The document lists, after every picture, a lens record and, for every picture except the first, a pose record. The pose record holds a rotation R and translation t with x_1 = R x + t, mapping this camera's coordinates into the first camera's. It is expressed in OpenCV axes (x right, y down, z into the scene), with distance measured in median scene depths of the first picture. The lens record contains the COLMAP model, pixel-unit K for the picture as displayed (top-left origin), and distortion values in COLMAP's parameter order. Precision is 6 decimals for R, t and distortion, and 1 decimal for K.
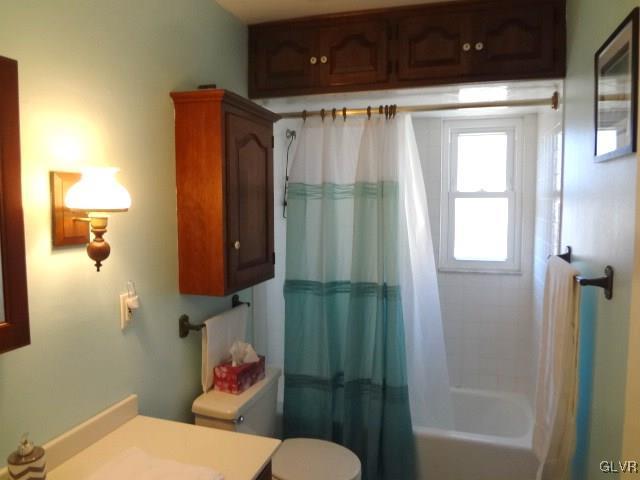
lens RADIAL K [[481.5, 0, 320.0], [0, 481.5, 240.0], [0, 0, 1]] dist [-0.012543, 0.004771]
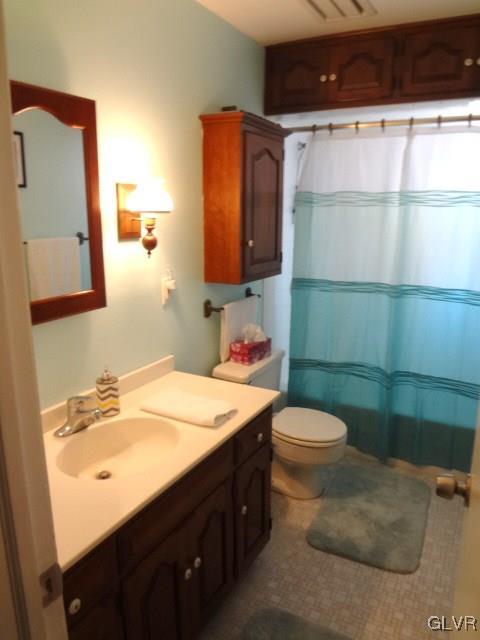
lens RADIAL K [[480.3, 0, 240.0], [0, 480.3, 320.0], [0, 0, 1]] dist [-0.059420, 0.007268]
pose [[0.980970, 0.047972, -0.188142, 0.035317], [-0.020851, 0.989421, 0.143564, 0.026479], [0.193039, -0.136909, 0.971592, -0.194550]]
